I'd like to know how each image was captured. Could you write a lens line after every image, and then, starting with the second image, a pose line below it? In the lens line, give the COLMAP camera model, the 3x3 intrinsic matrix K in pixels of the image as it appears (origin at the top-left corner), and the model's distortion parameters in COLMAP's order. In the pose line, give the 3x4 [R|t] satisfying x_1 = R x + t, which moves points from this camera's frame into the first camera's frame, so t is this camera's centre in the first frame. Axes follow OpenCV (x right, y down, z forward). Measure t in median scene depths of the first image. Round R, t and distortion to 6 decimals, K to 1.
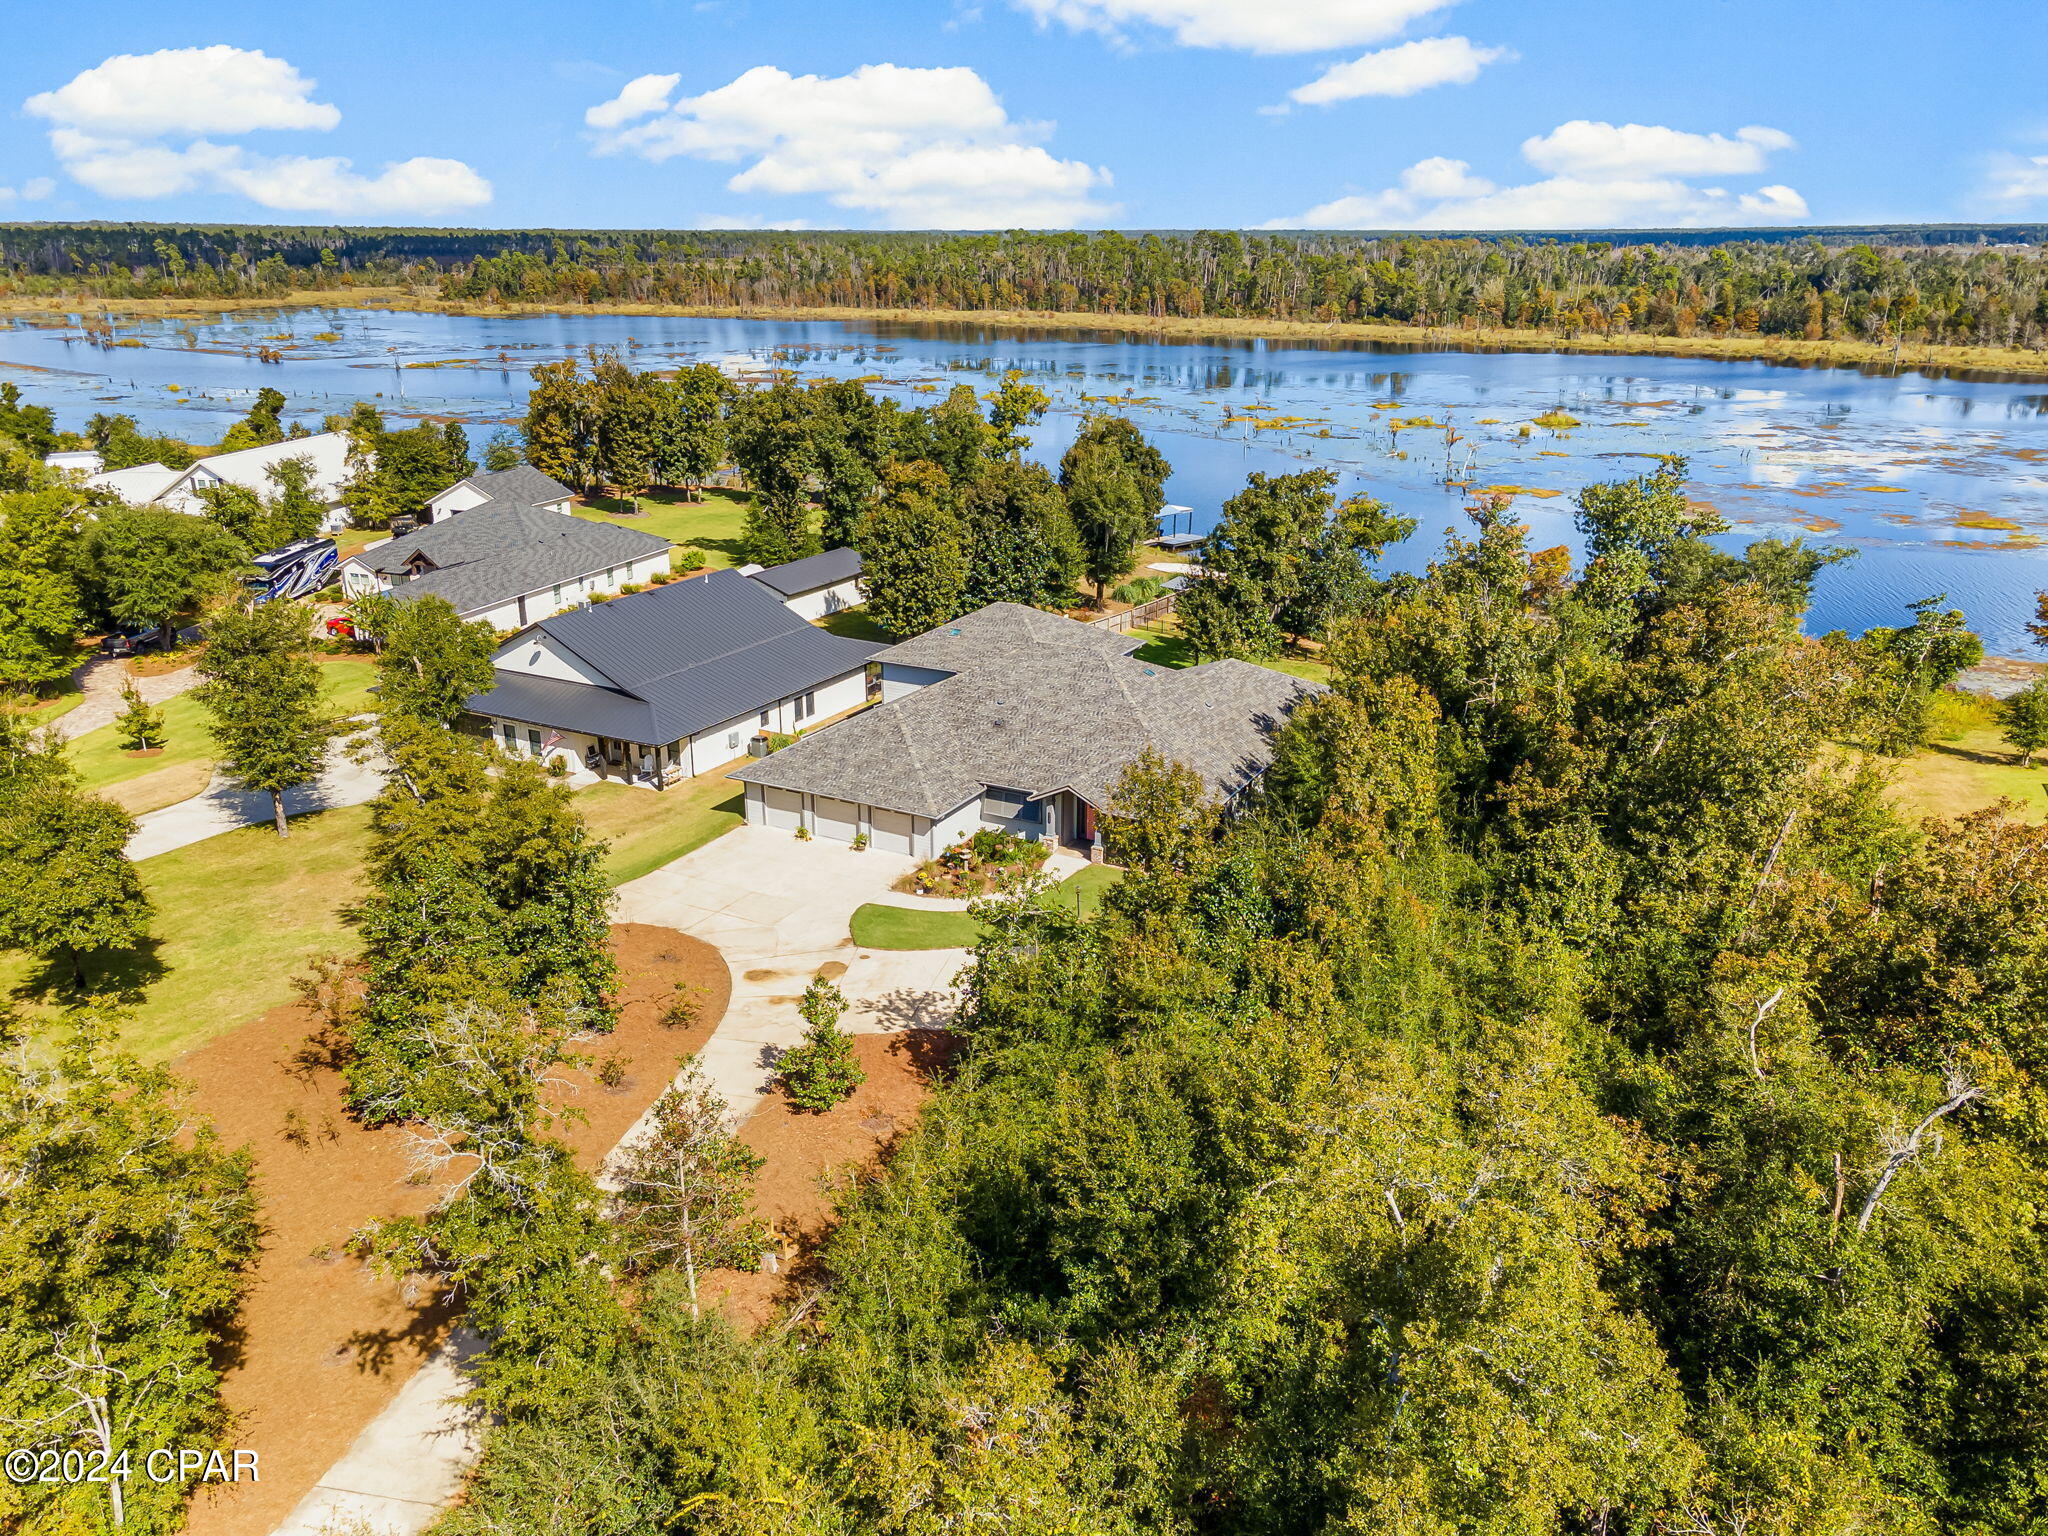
lens RADIAL K [[1544.2, 0, 1020.4], [0, 1544.2, 745.4], [0, 0, 1]] dist [0.012457, 0.052203]
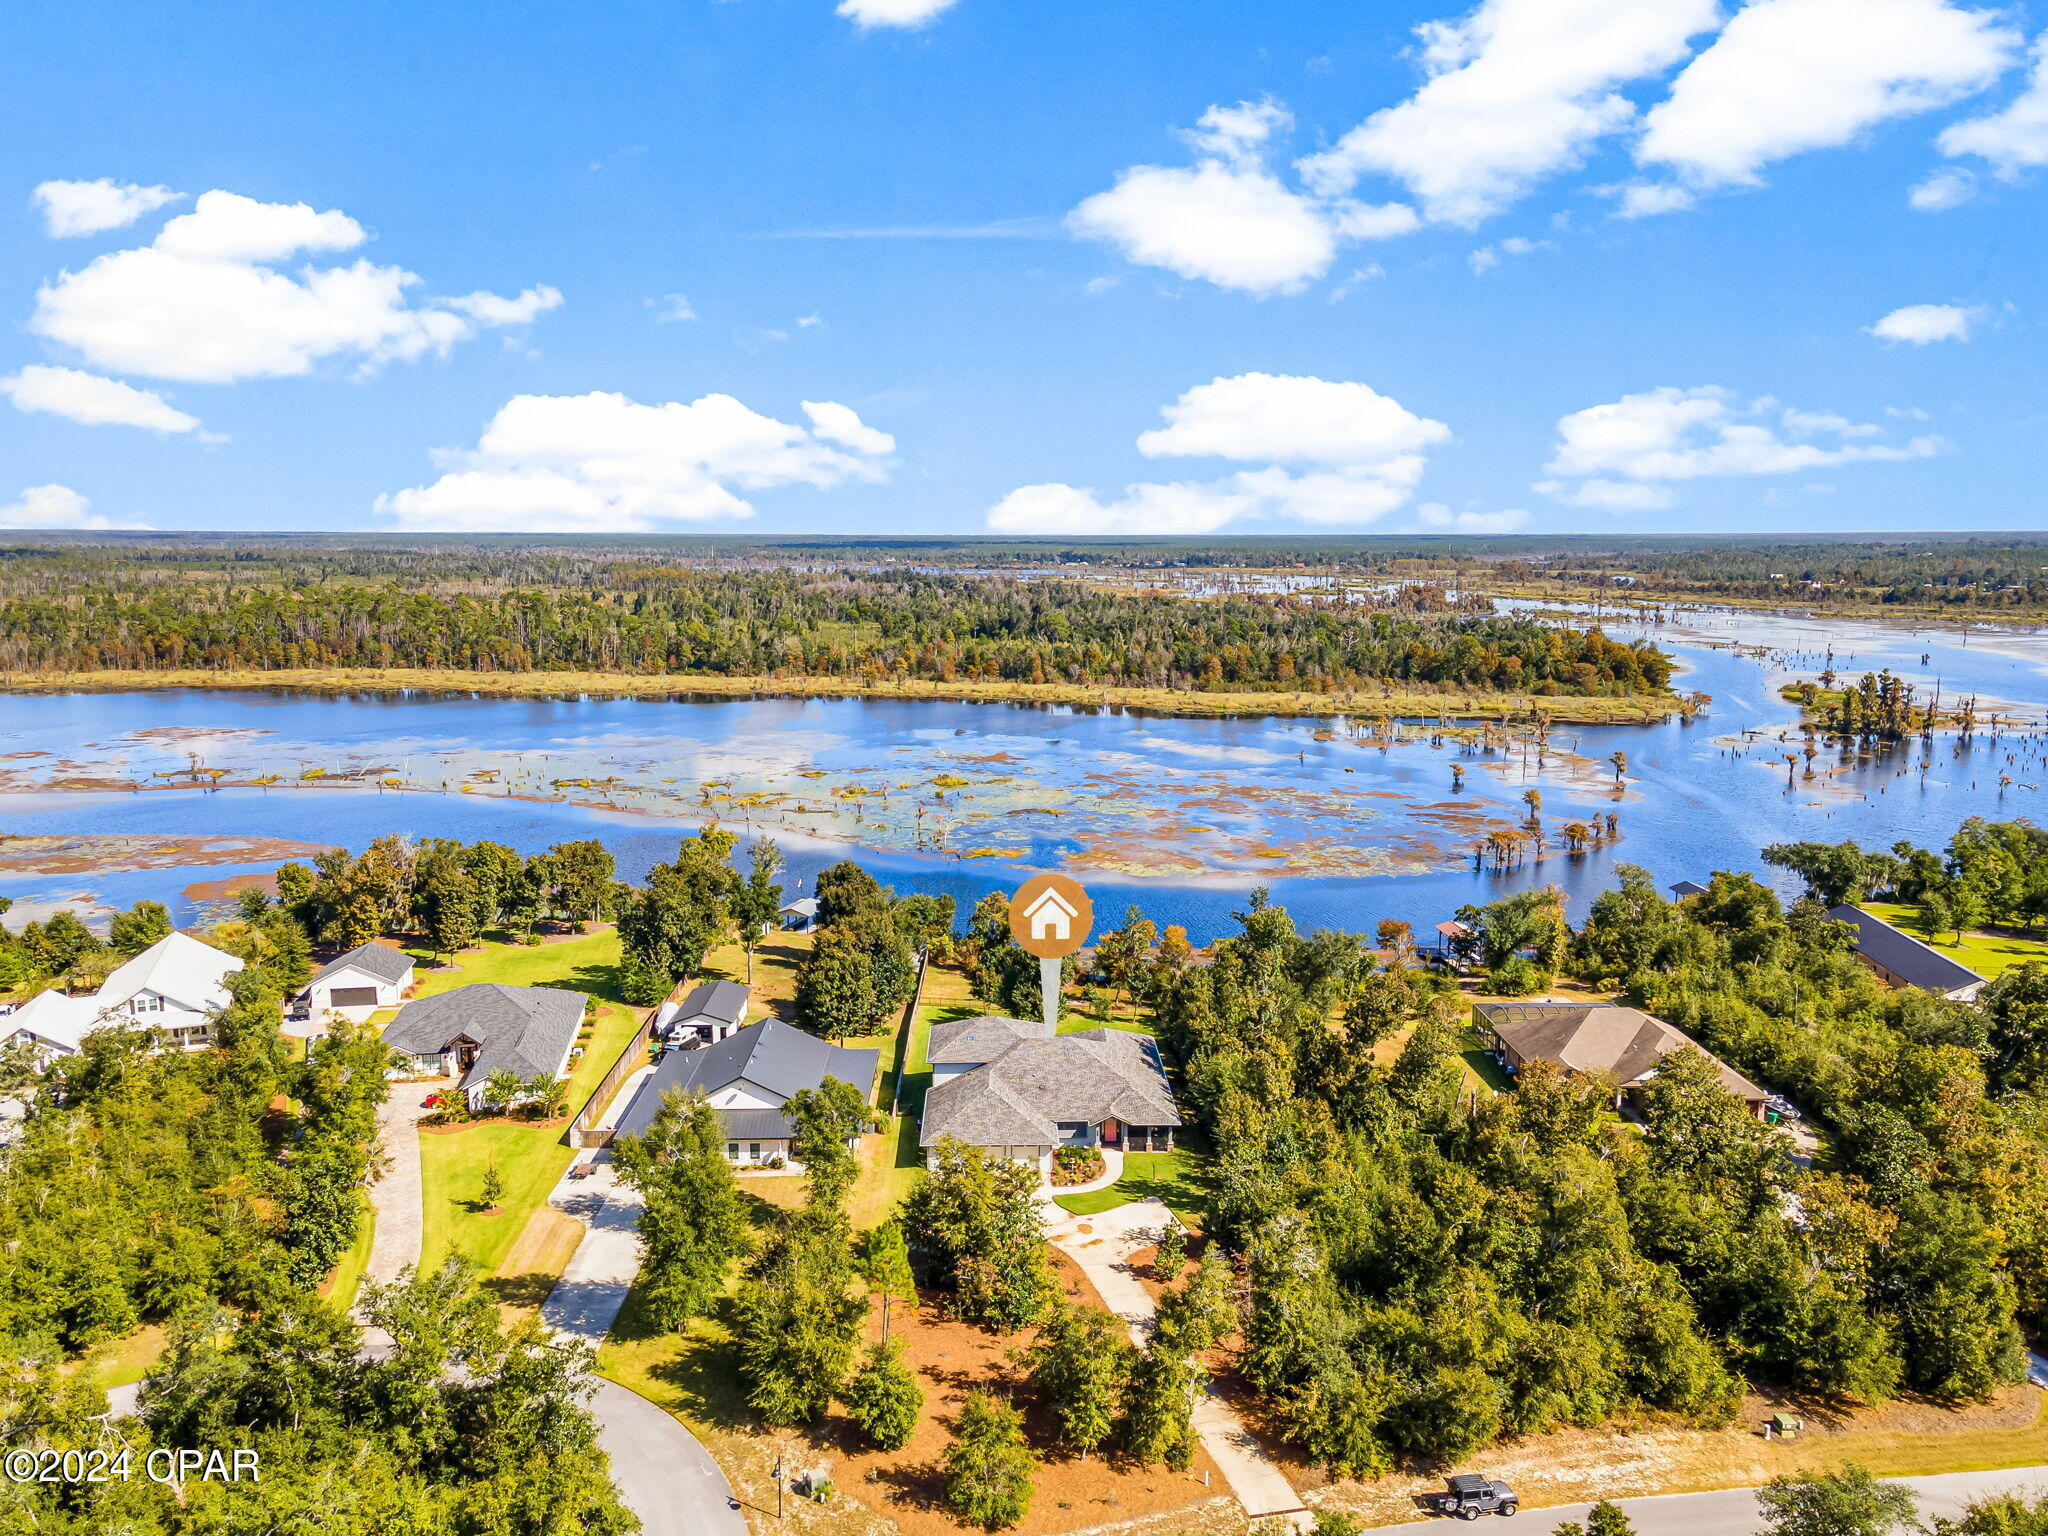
lens RADIAL K [[1544.2, 0, 1020.4], [0, 1544.2, 745.4], [0, 0, 1]] dist [0.012457, 0.052203]
pose [[0.866621, -0.067224, 0.494417, -0.167846], [0.154511, 0.978333, -0.137809, -0.029870], [-0.474440, 0.195821, 0.858231, -0.118800]]
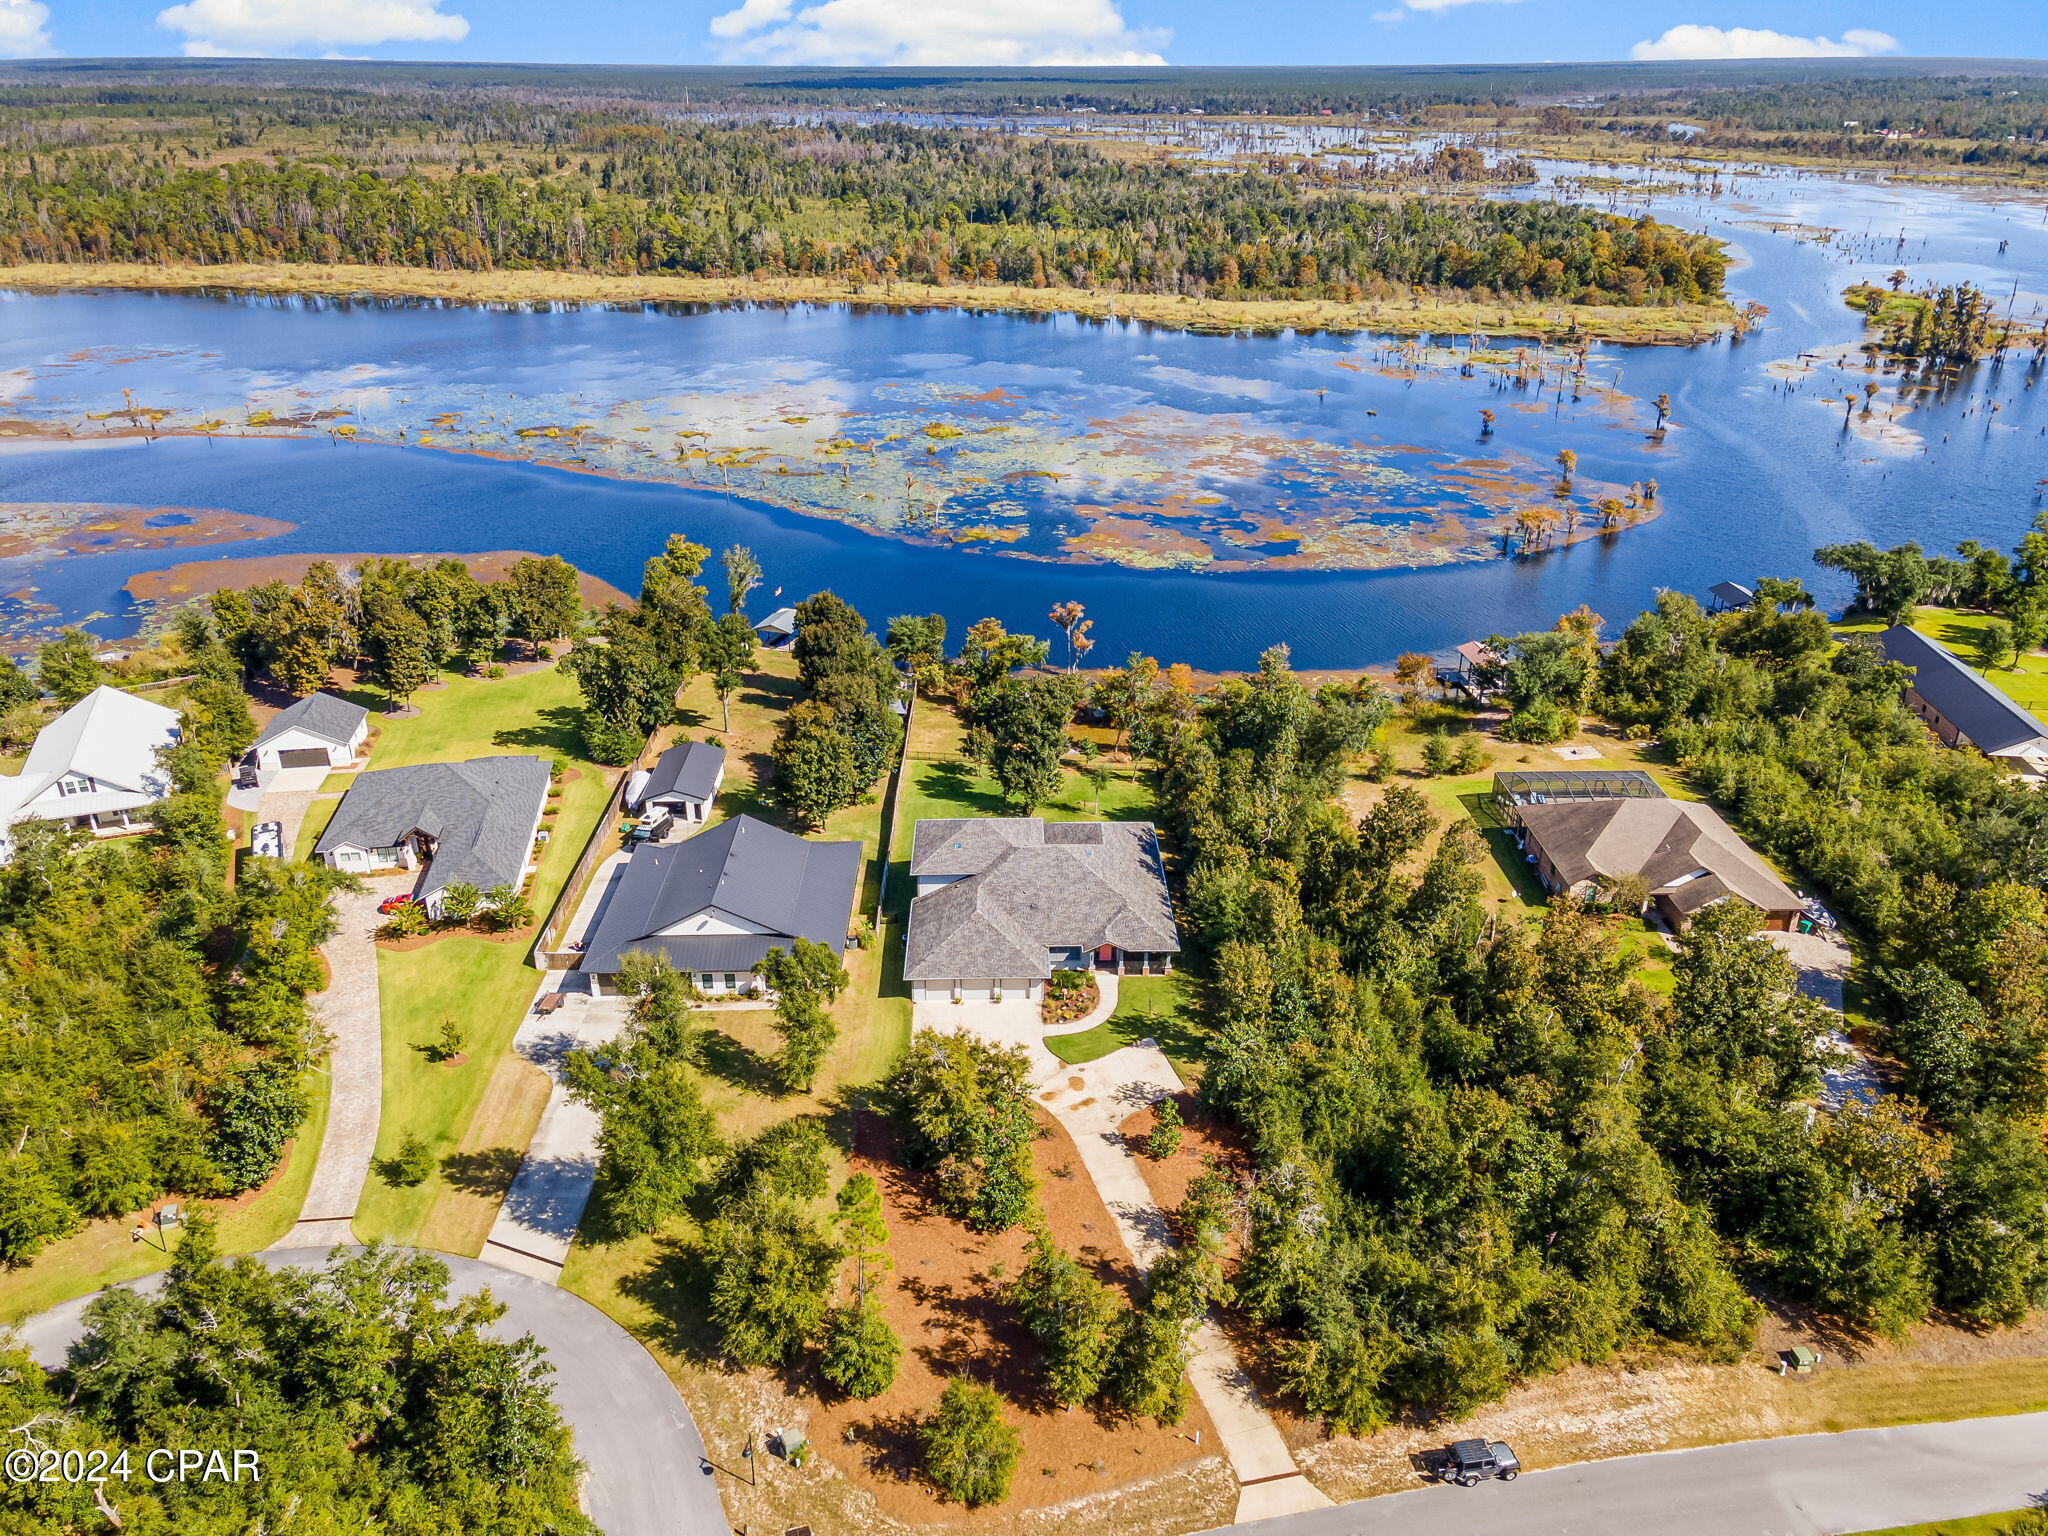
lens RADIAL K [[1544.2, 0, 1020.4], [0, 1544.2, 745.4], [0, 0, 1]] dist [0.012457, 0.052203]
pose [[0.867448, -0.201401, 0.454942, -0.141780], [0.154990, 0.978291, 0.137564, -0.078626], [-0.472771, -0.048819, 0.879832, -0.092692]]
